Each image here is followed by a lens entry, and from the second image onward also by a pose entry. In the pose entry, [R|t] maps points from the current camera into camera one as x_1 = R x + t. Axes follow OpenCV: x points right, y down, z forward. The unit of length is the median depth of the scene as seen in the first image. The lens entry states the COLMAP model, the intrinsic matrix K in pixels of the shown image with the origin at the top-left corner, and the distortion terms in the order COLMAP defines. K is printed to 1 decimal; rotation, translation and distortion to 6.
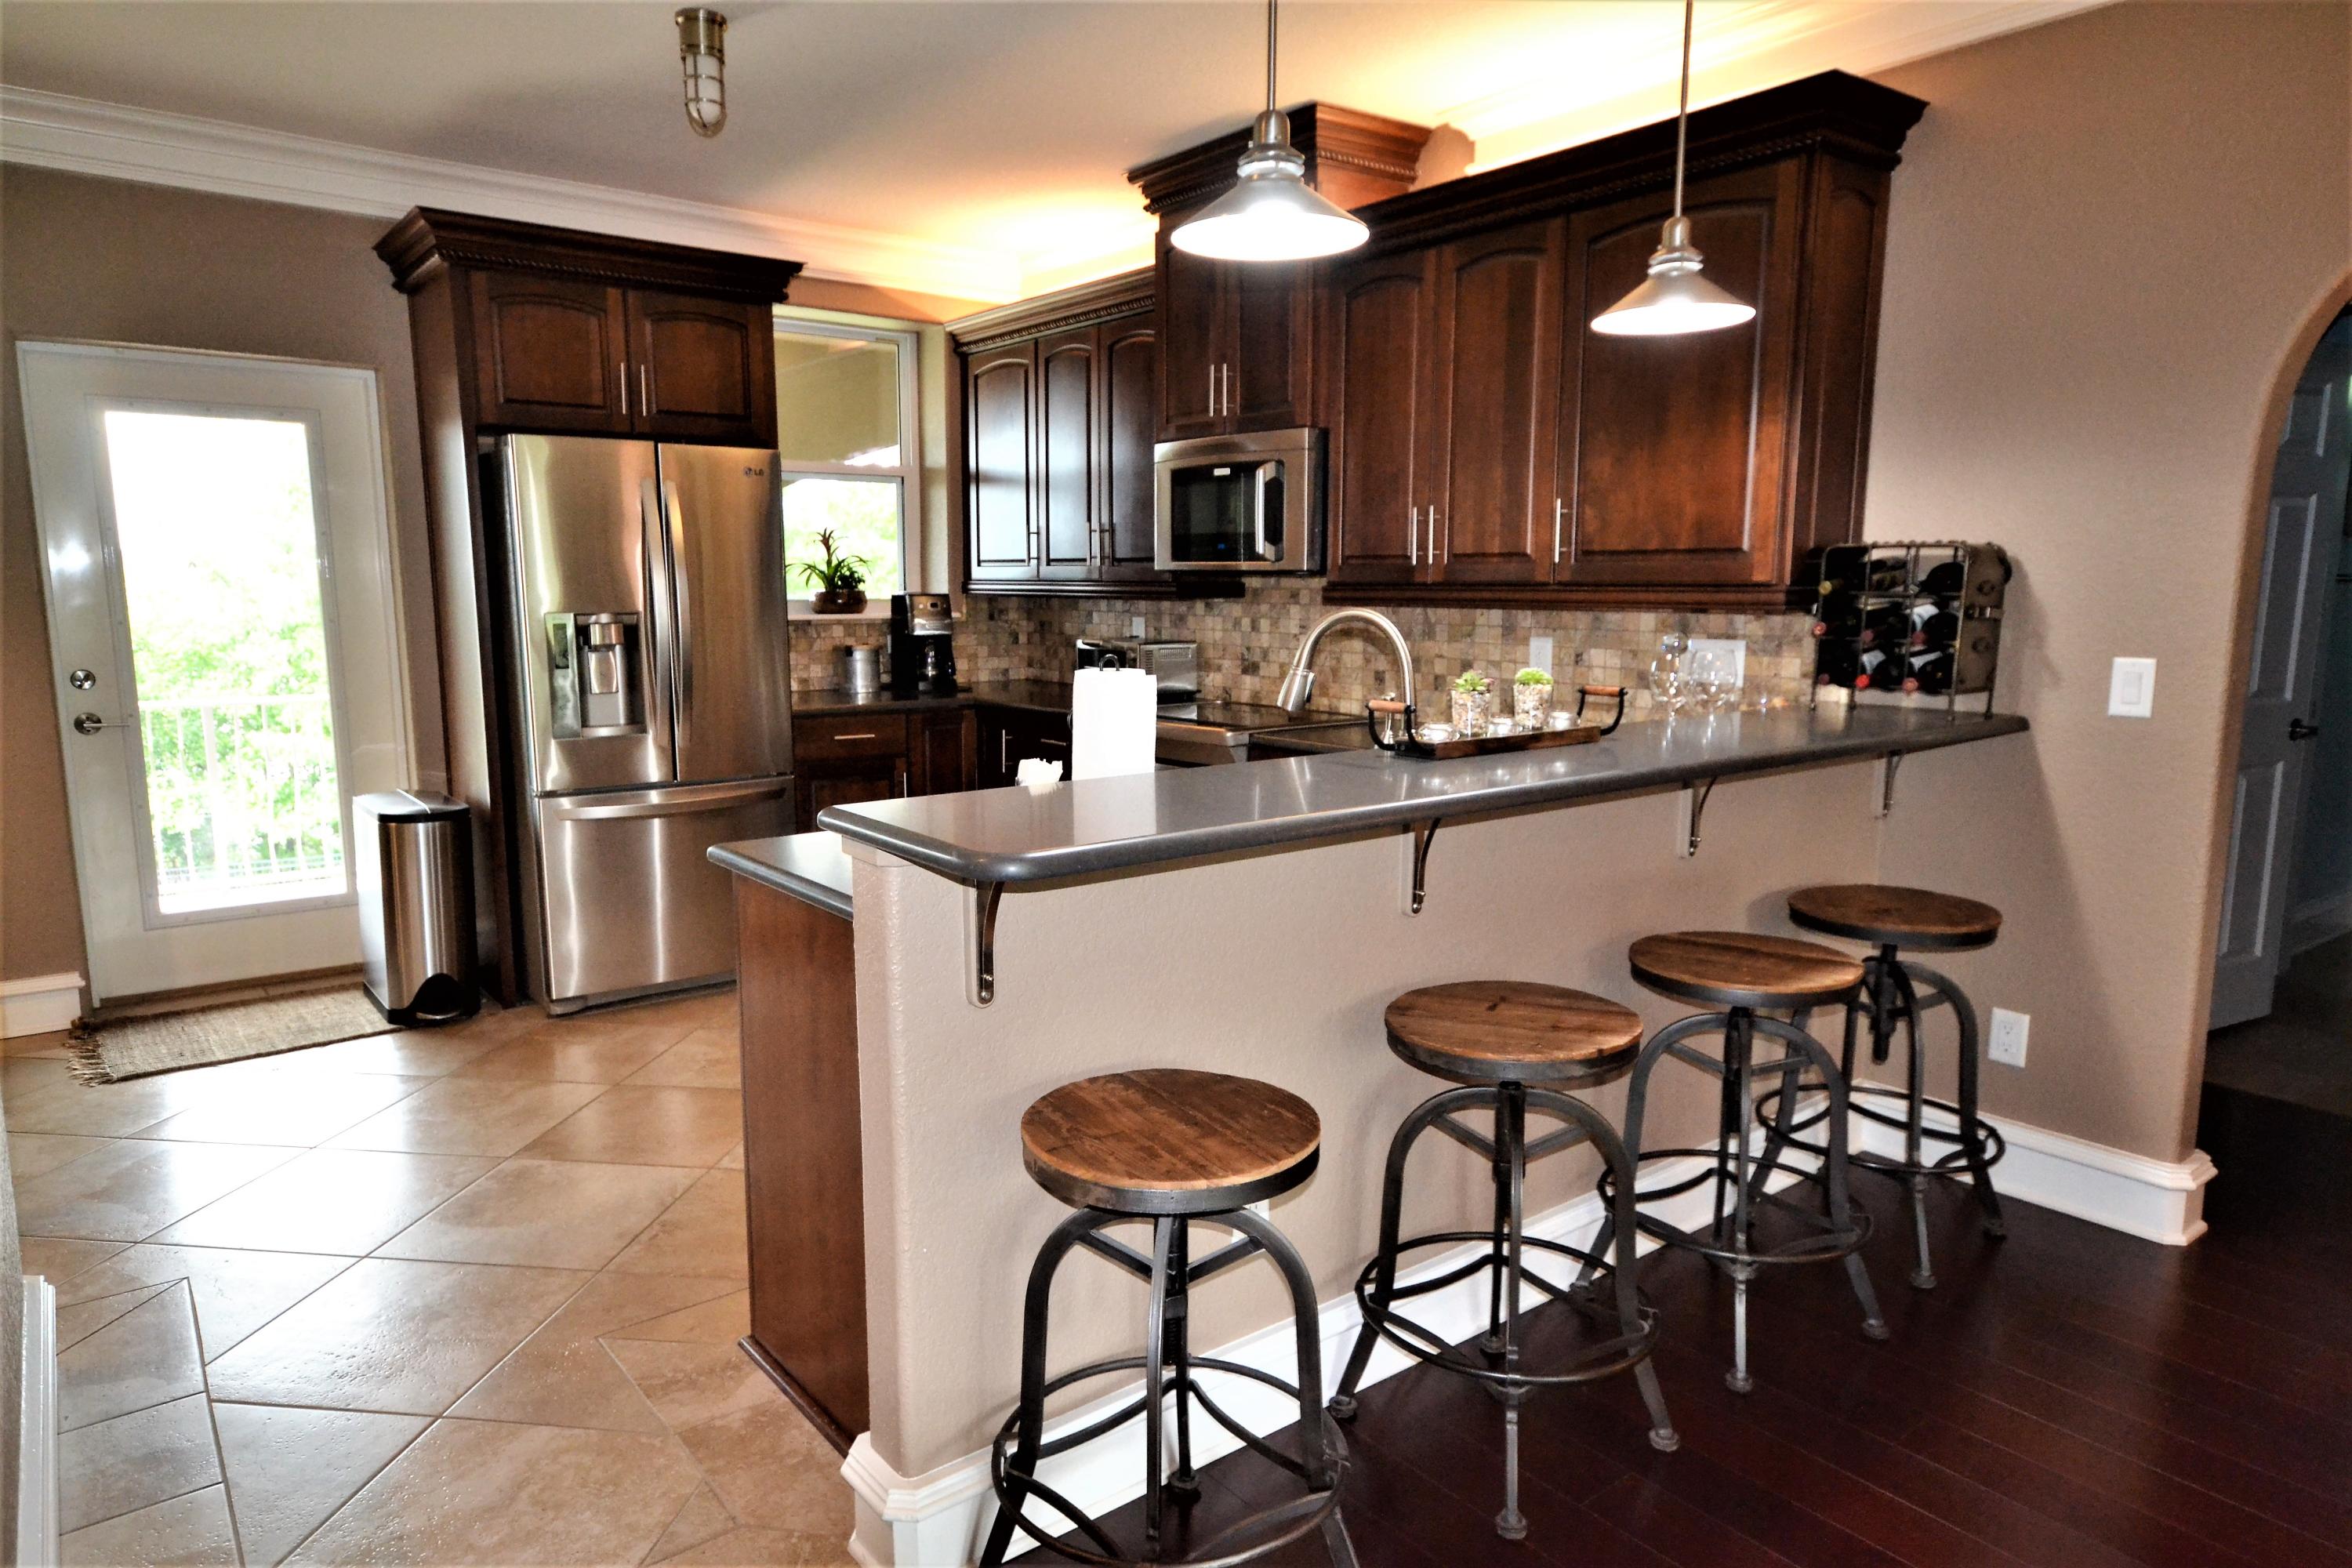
lens RADIAL K [[1441.6, 0, 1161.0], [0, 1441.6, 788.3], [0, 0, 1]] dist [0.009605, 0.013955]
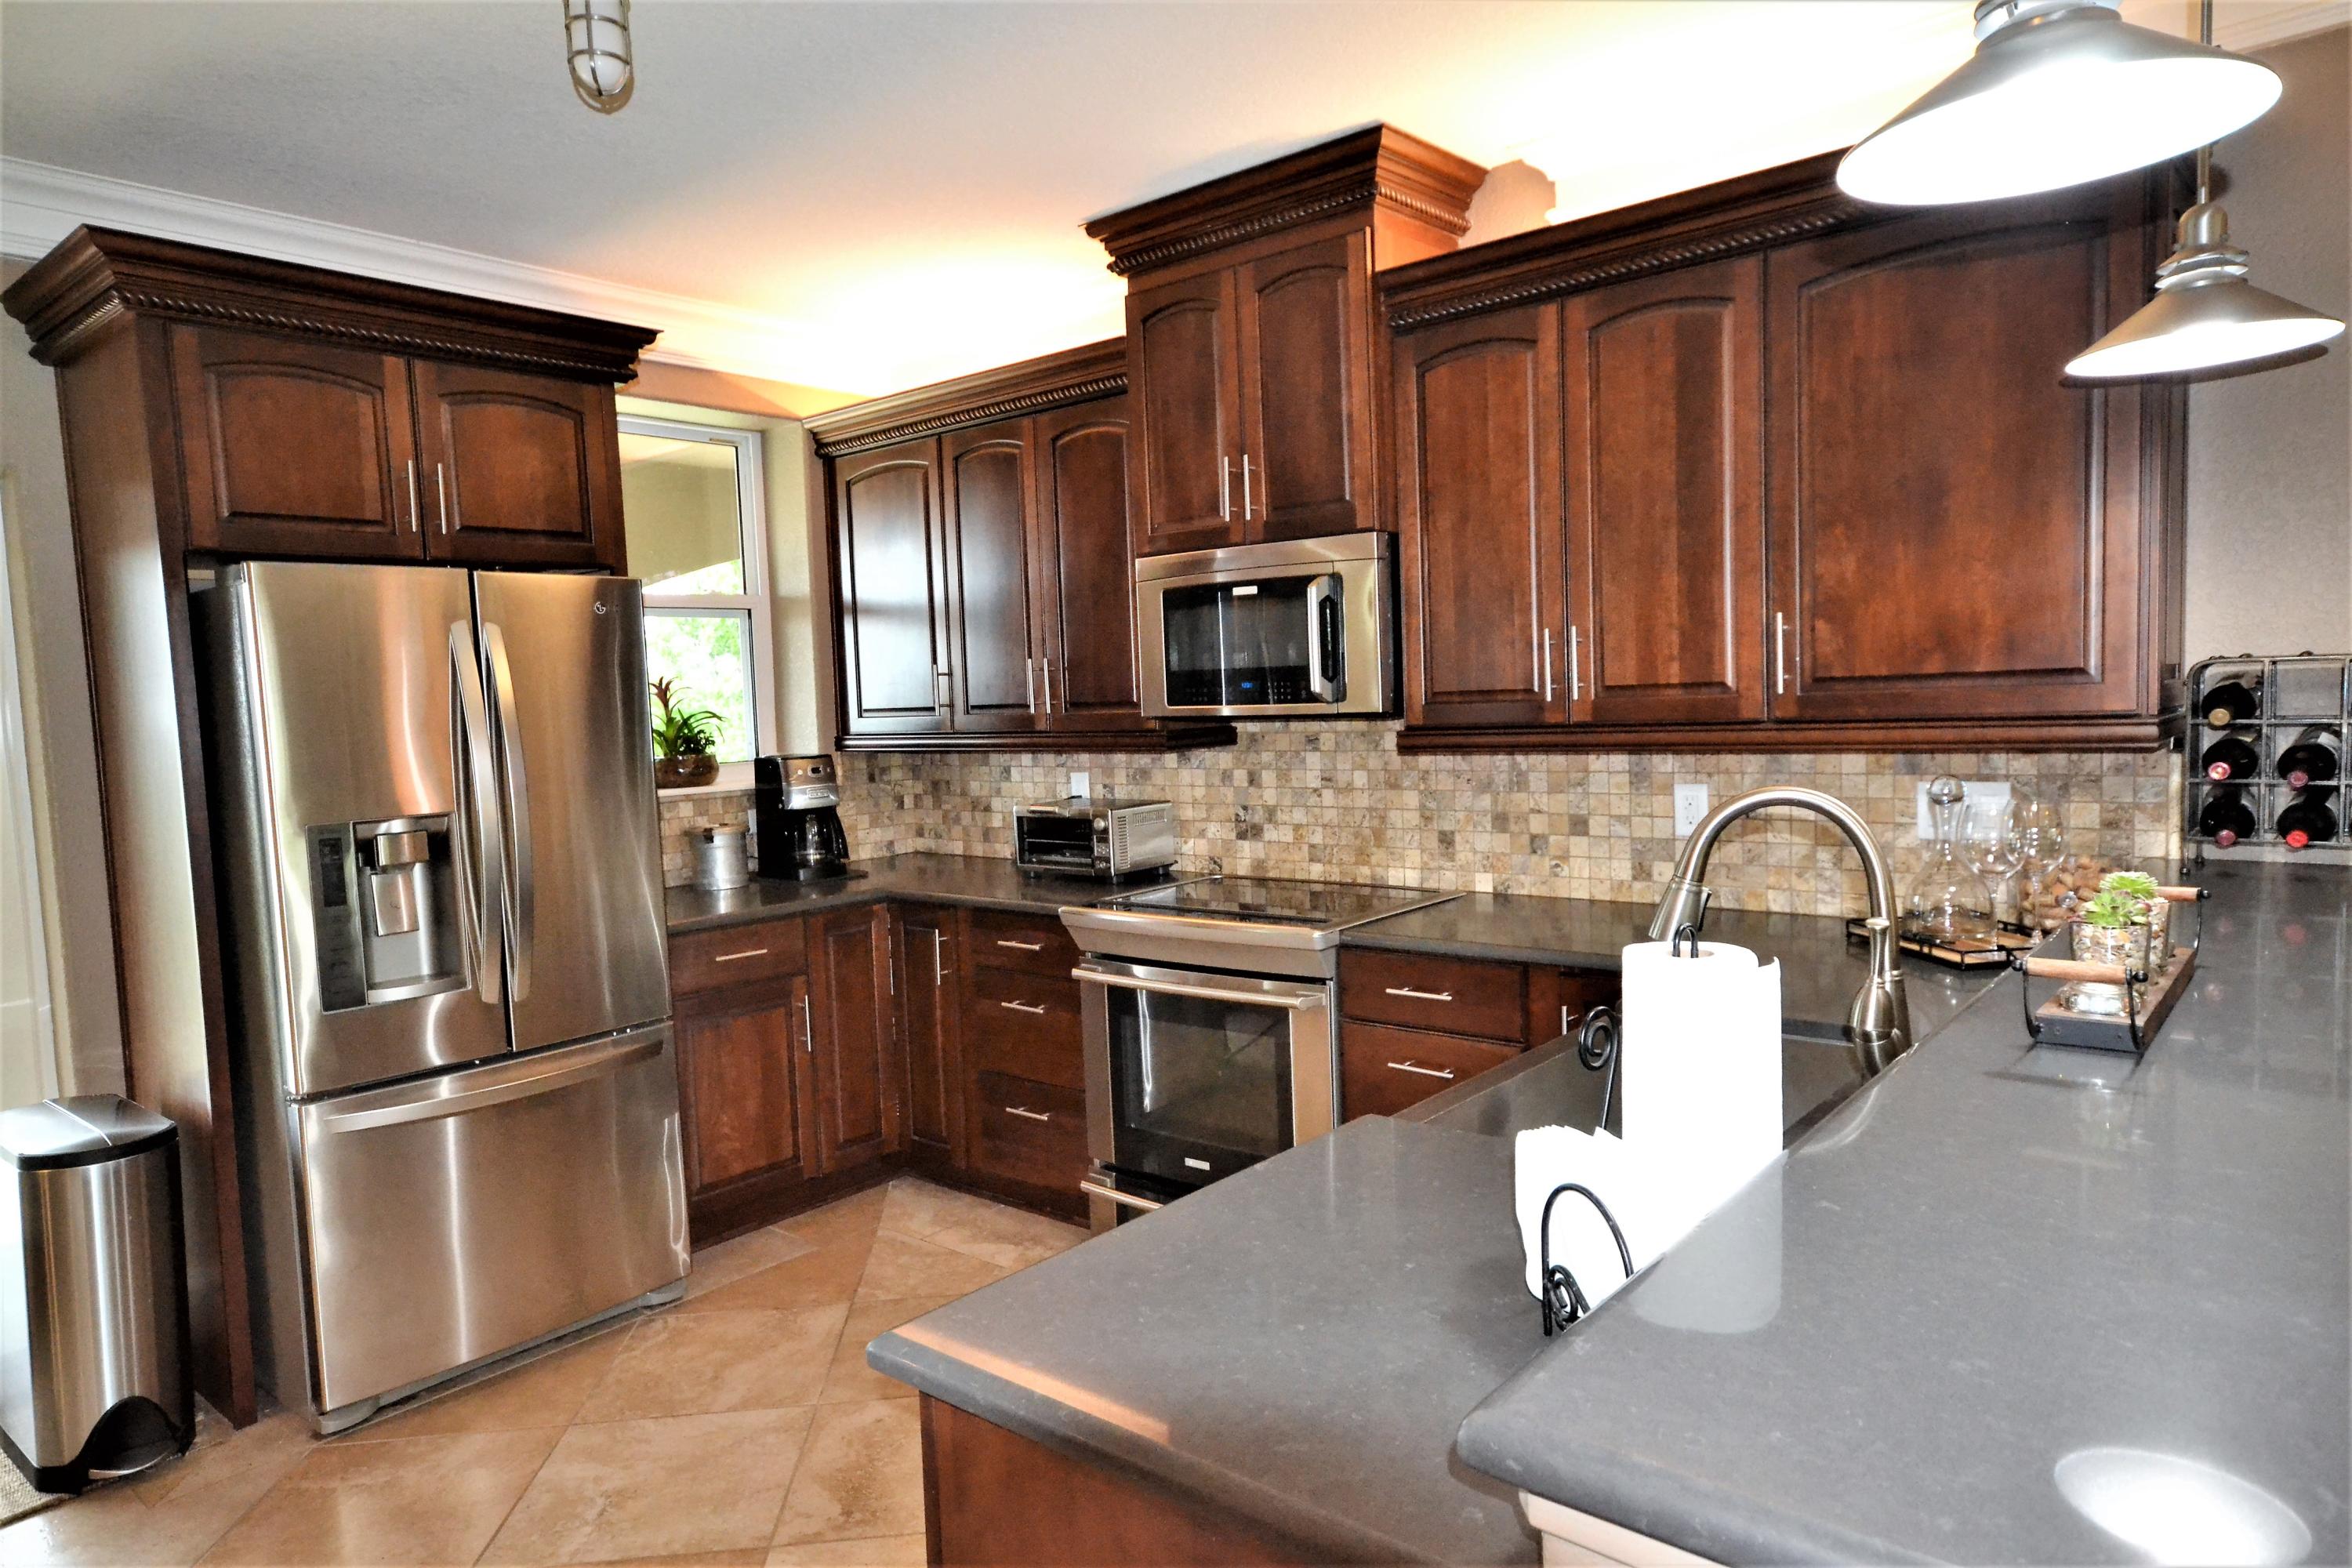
lens RADIAL K [[1441.6, 0, 1159.8], [0, 1441.6, 787.5], [0, 0, 1]] dist [0.009605, 0.013955]
pose [[0.978516, -0.053317, 0.199156, -0.170343], [0.069445, 0.994771, -0.074891, -0.060027], [-0.194121, 0.087112, 0.977102, 0.263943]]
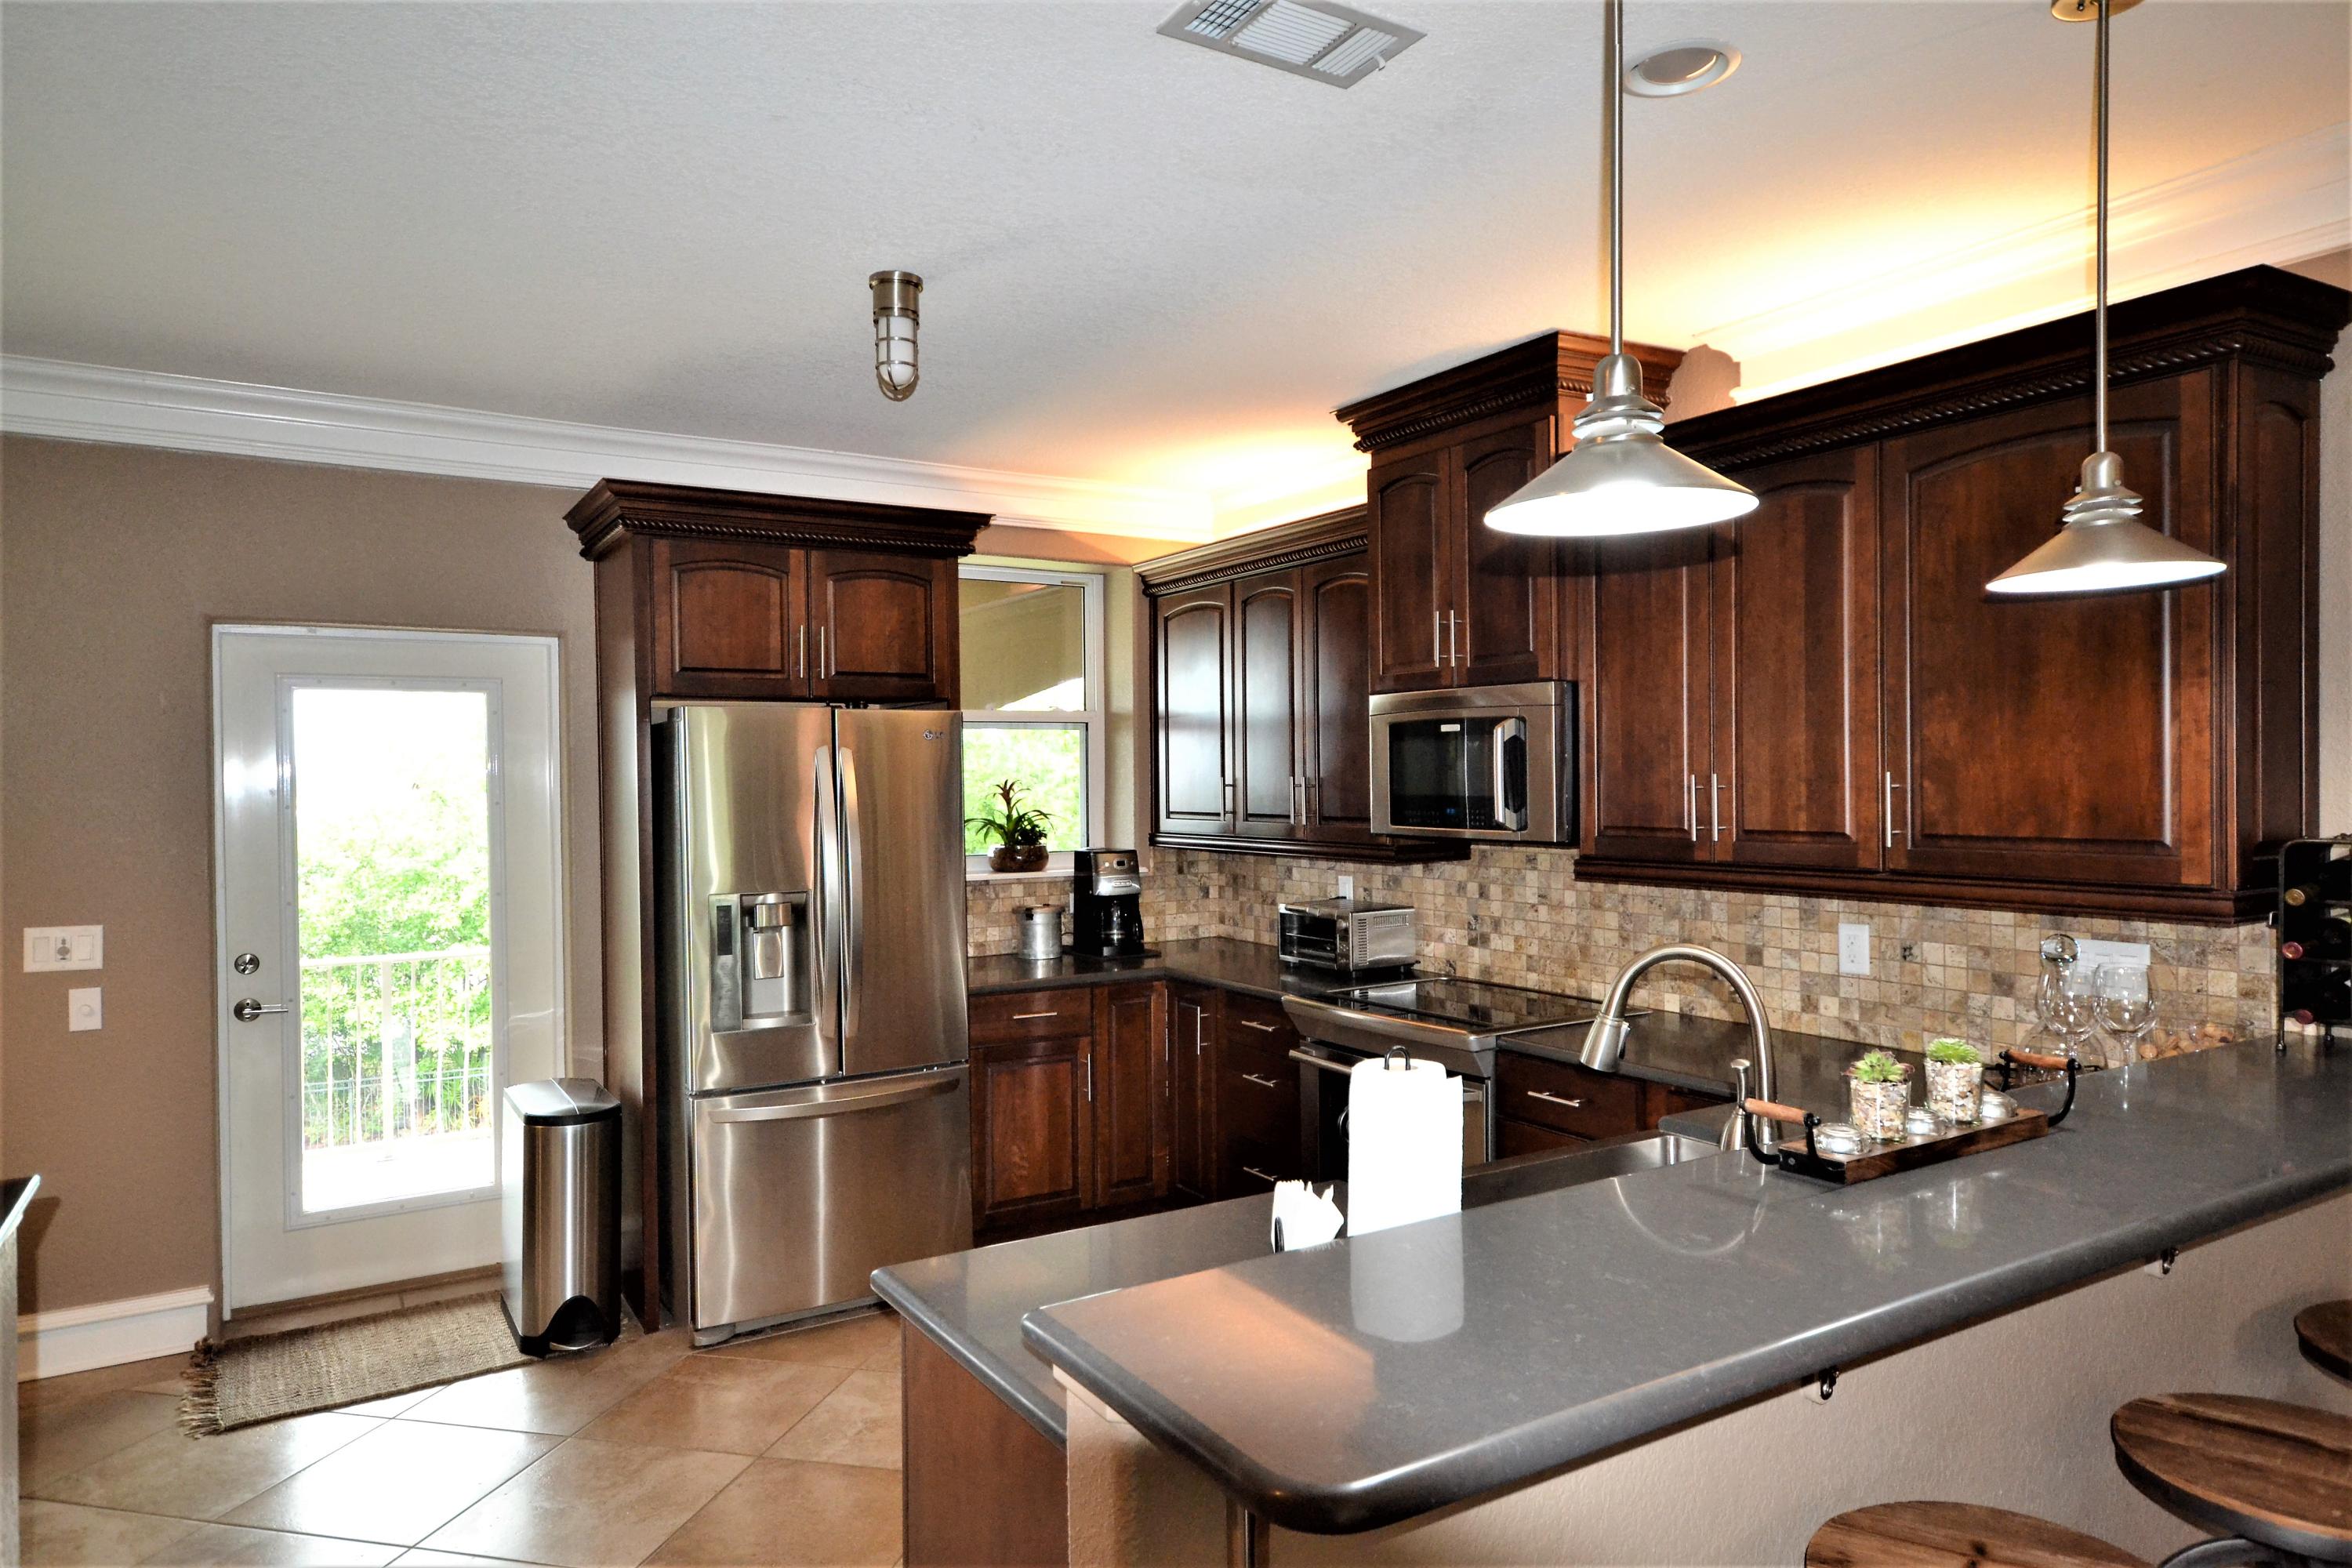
lens RADIAL K [[1441.6, 0, 1159.7], [0, 1441.6, 785.6], [0, 0, 1]] dist [0.009605, 0.013955]
pose [[0.993628, -0.011526, -0.112119, -0.037335], [-0.004095, 0.990408, -0.138111, -0.063172], [0.112635, 0.137690, 0.984050, 0.116528]]
